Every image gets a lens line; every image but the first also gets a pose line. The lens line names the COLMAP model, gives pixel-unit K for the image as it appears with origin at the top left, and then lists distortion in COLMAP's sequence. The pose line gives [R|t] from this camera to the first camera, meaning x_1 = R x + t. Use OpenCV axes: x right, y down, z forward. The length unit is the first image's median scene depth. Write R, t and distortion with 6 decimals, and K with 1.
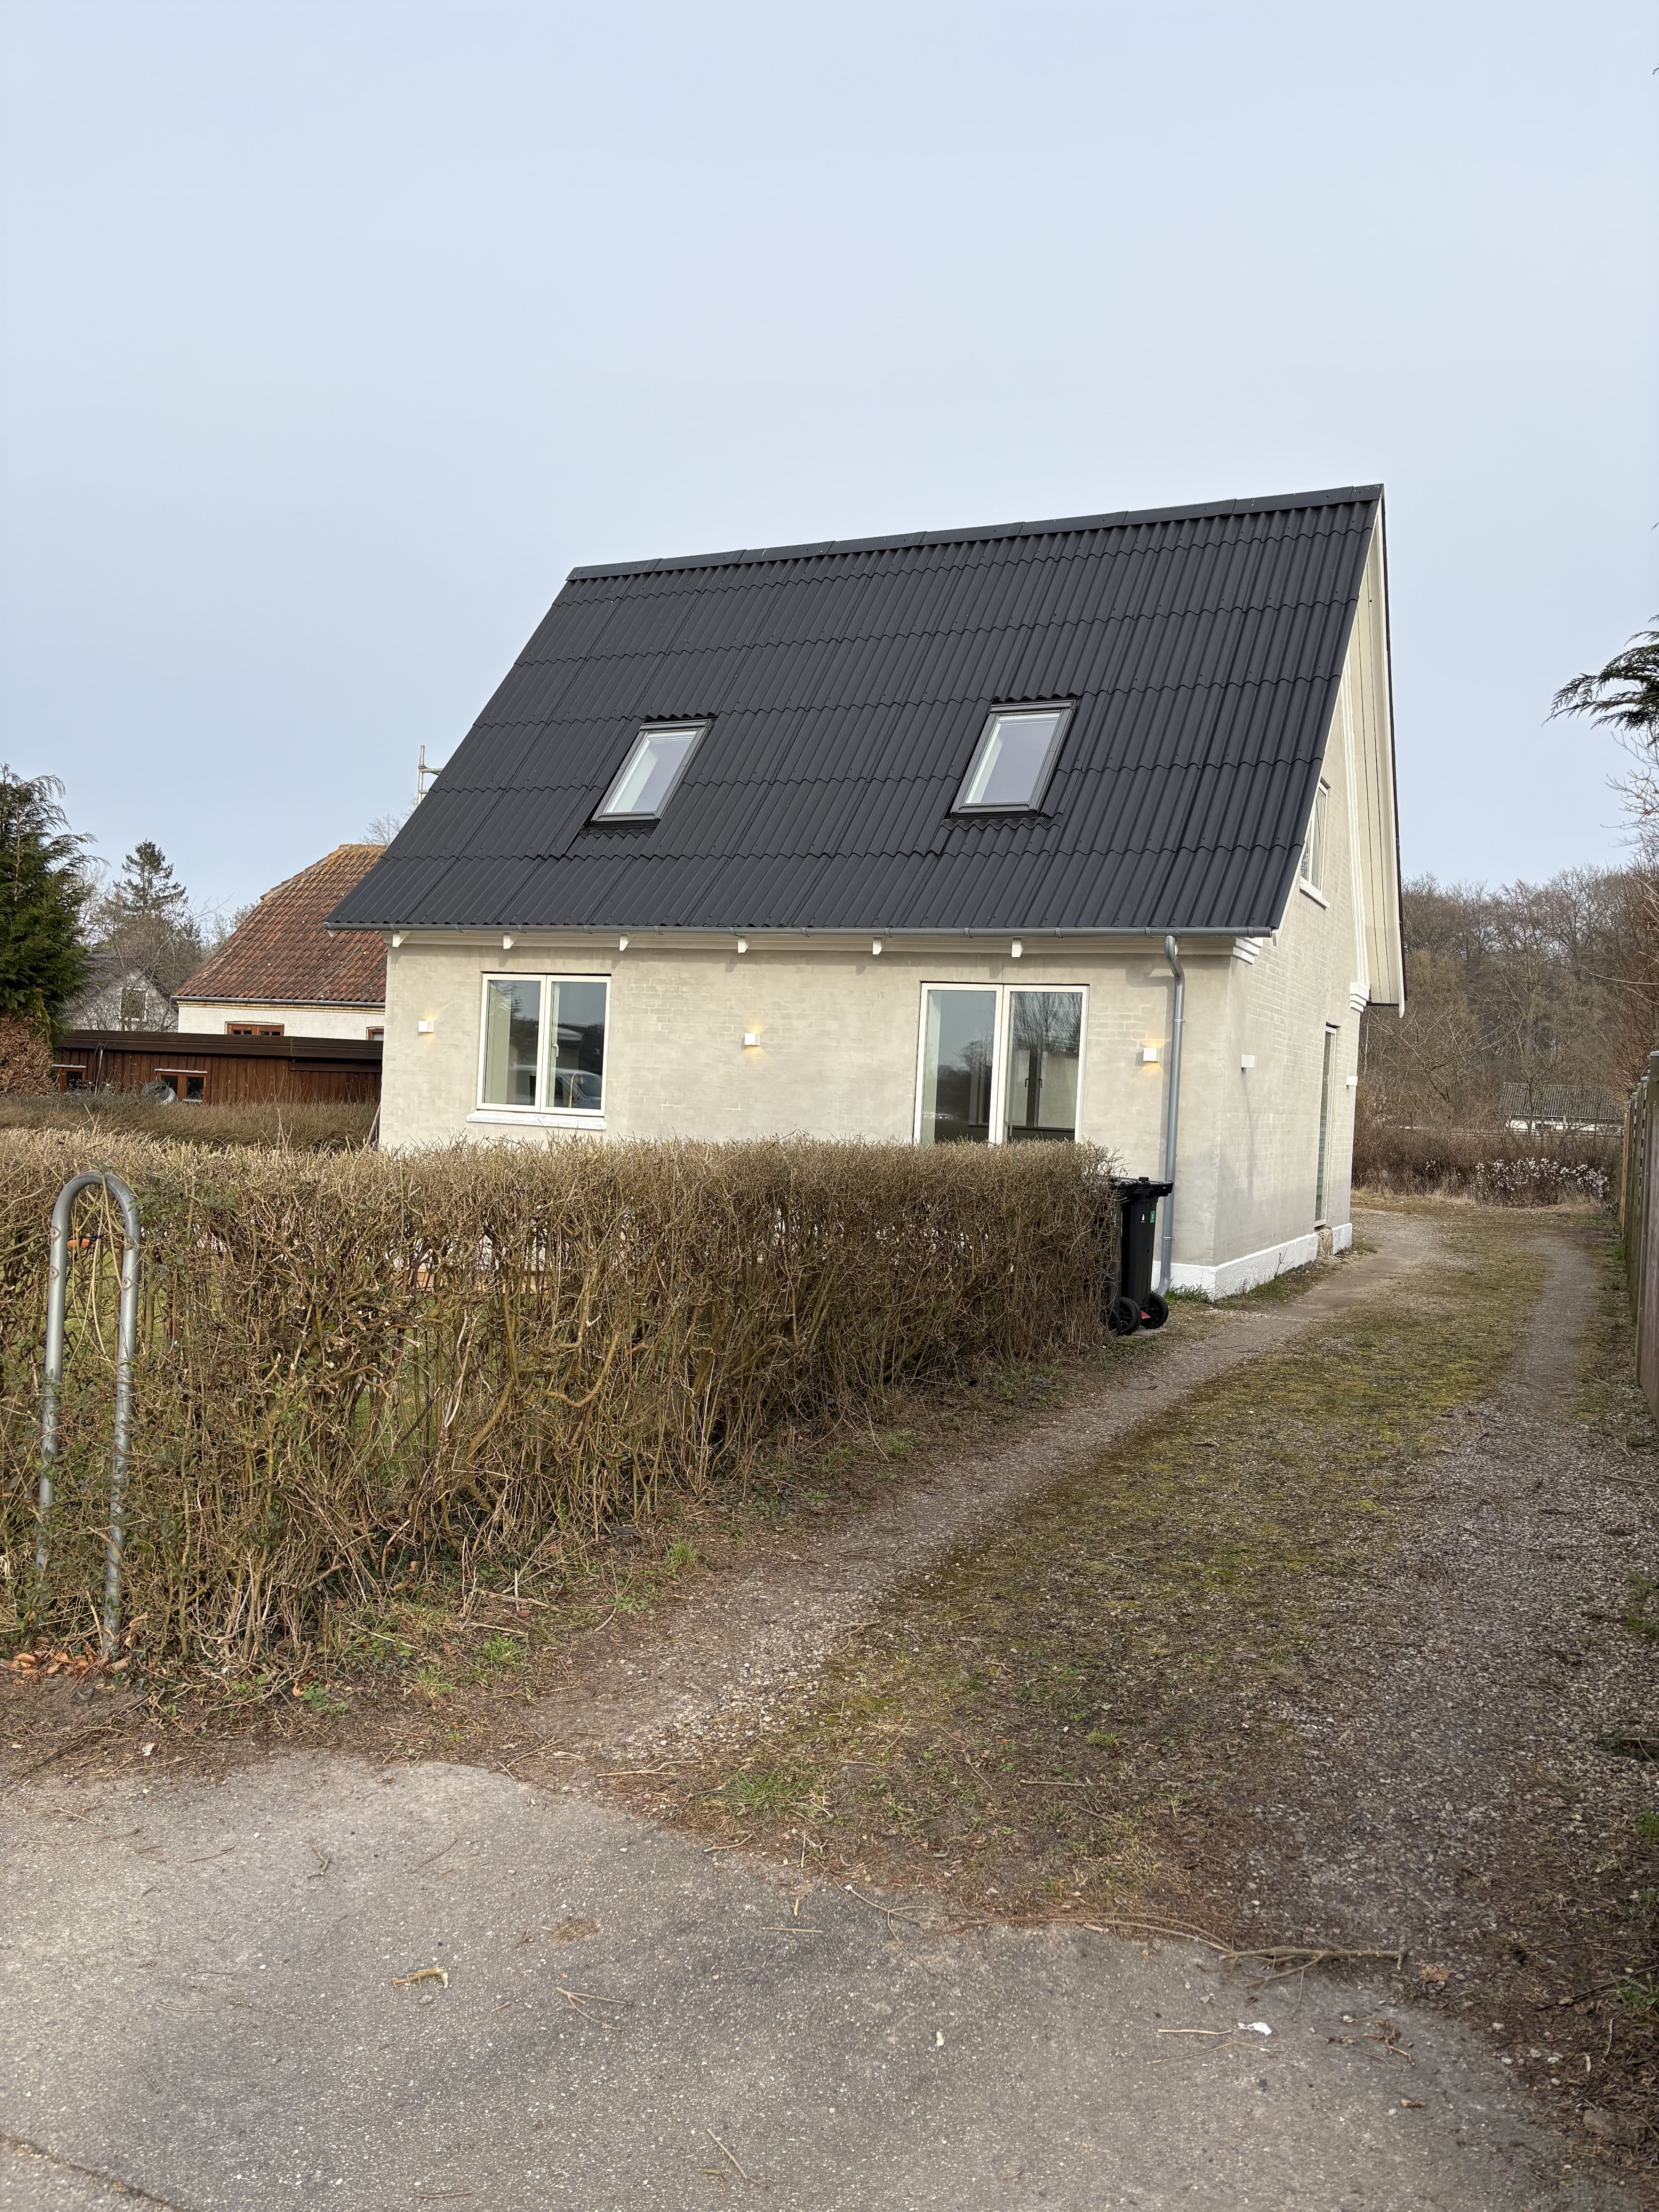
lens RADIAL K [[1670.1, 0, 829.7], [0, 1670.1, 1105.4], [0, 0, 1]] dist [0.007524, 0.000185]
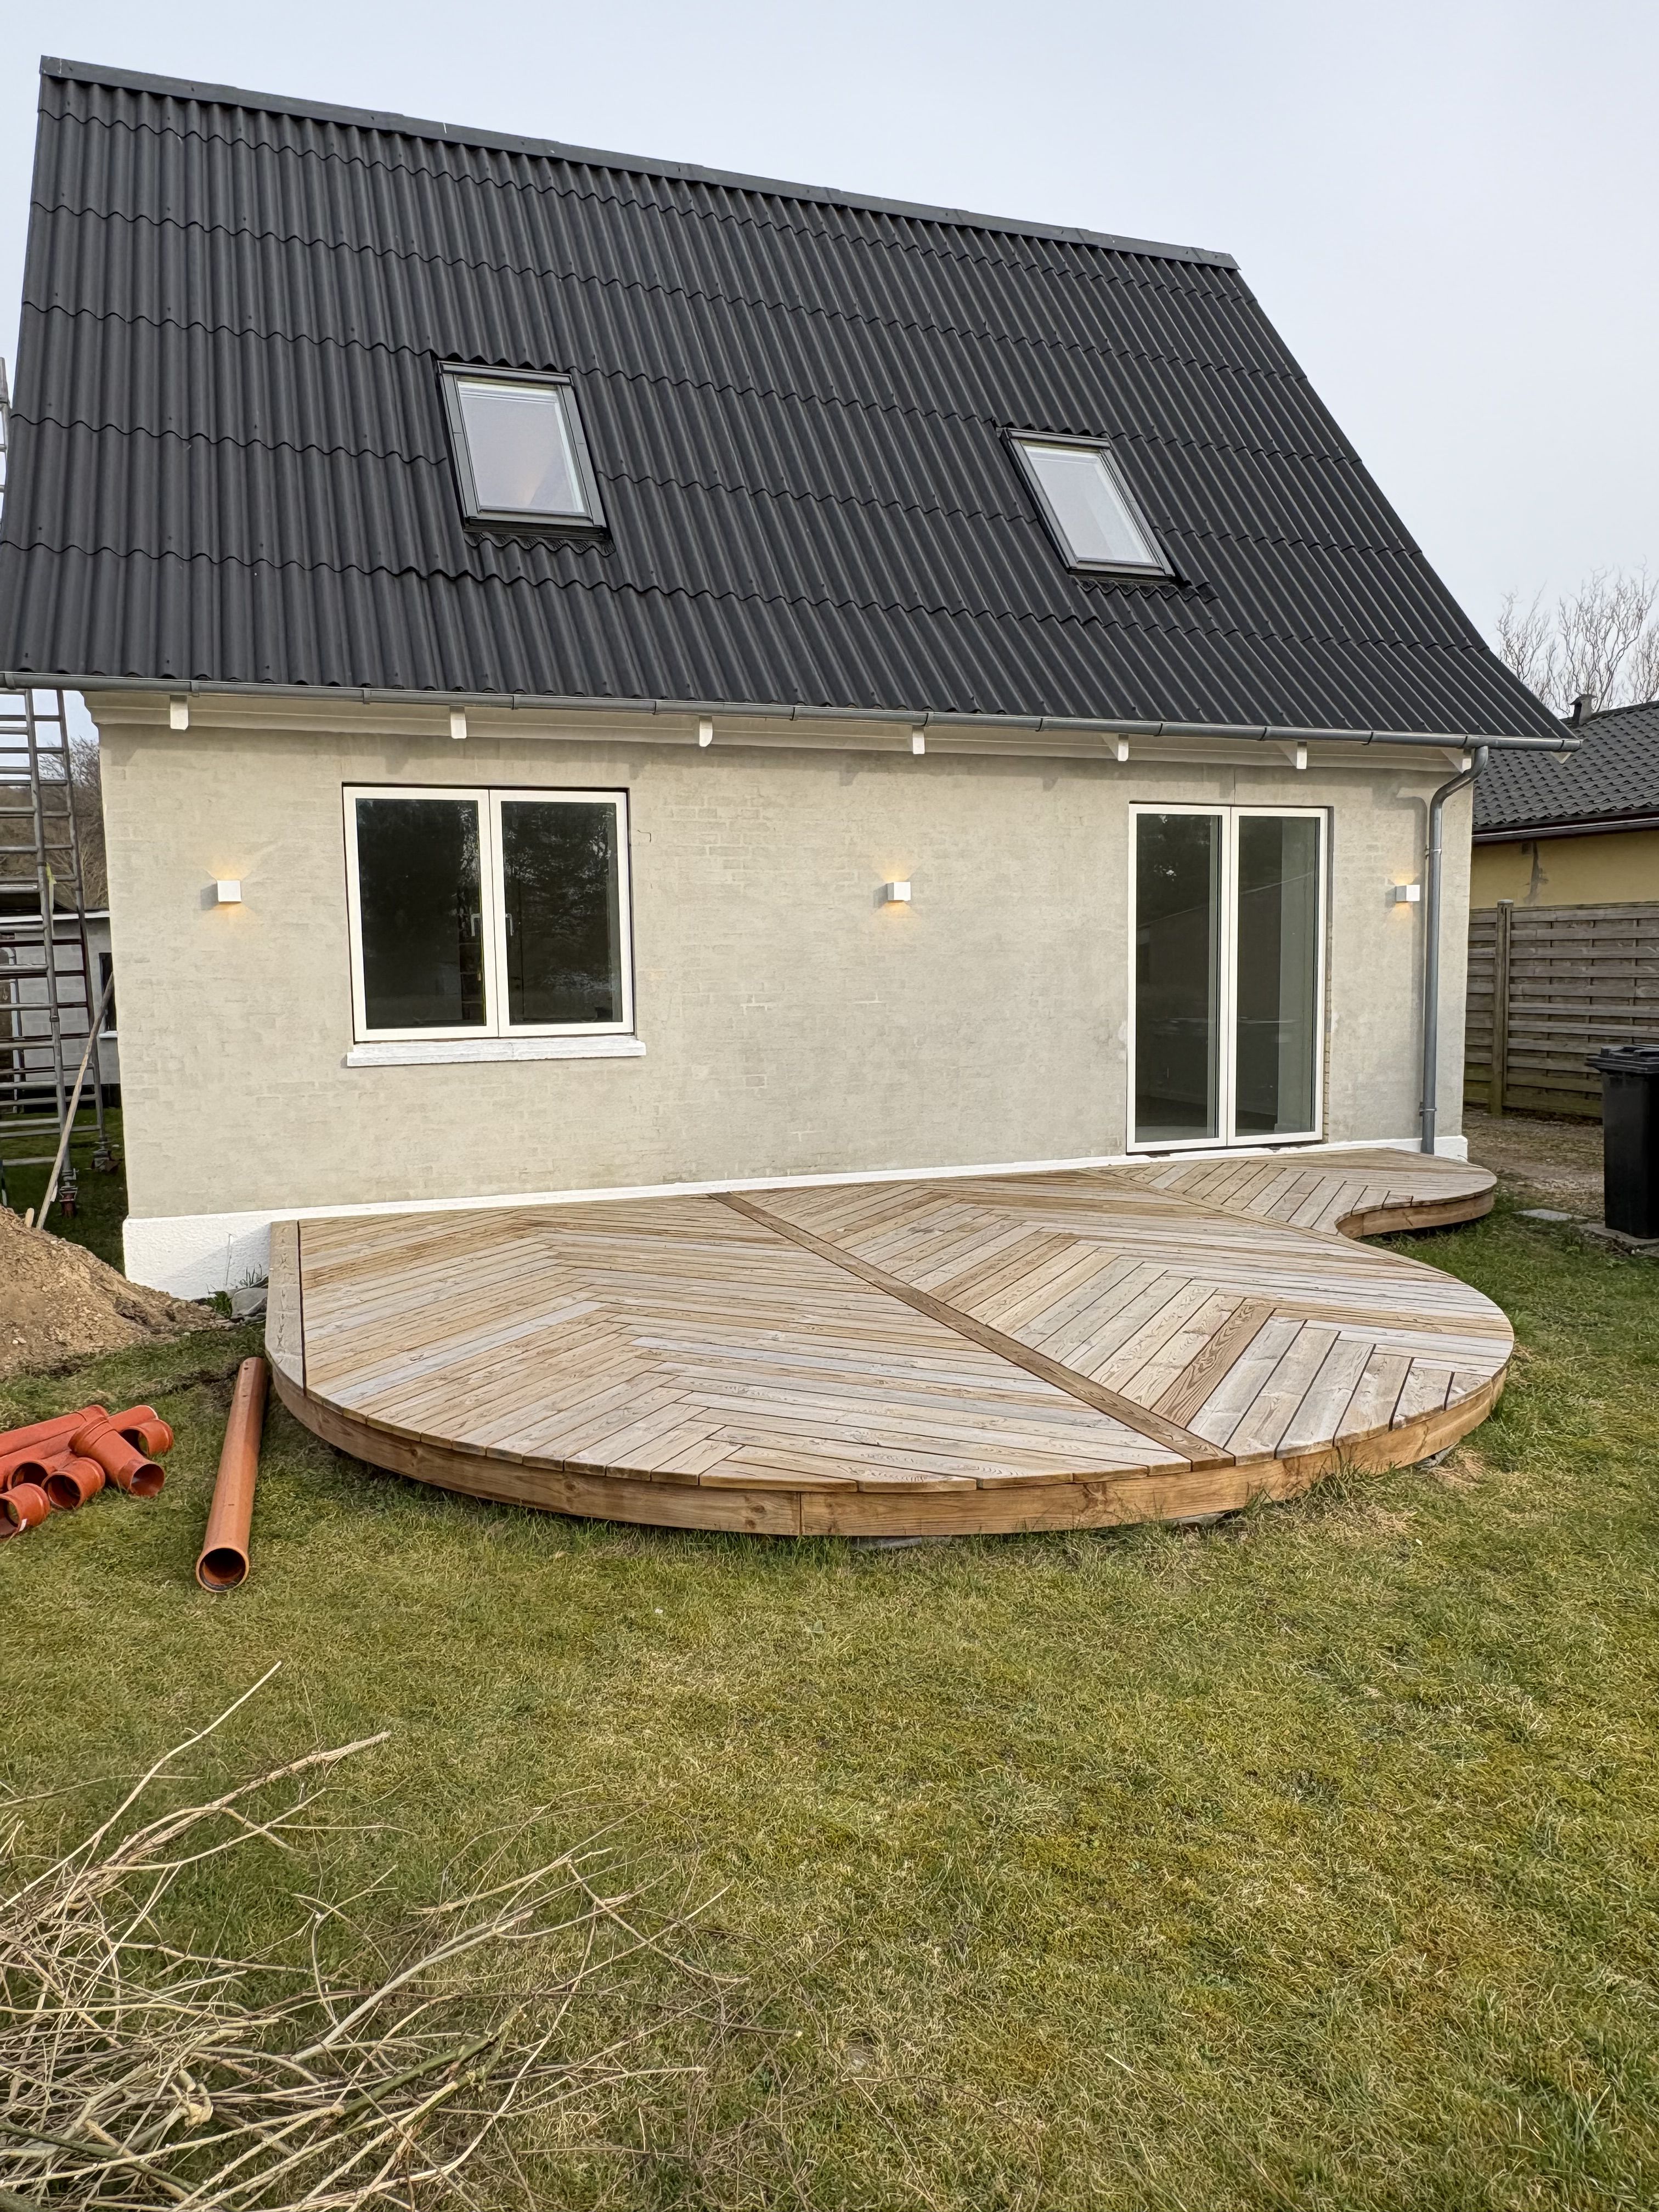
lens RADIAL K [[1484.0, 0, 829.5], [0, 1484.0, 1106.6], [0, 0, 1]] dist [-0.036662, -0.000108]
pose [[0.716033, -0.155053, 0.680629, -0.466886], [0.038187, 0.982260, 0.183594, -0.064364], [-0.697021, -0.105468, 0.709251, 0.599878]]
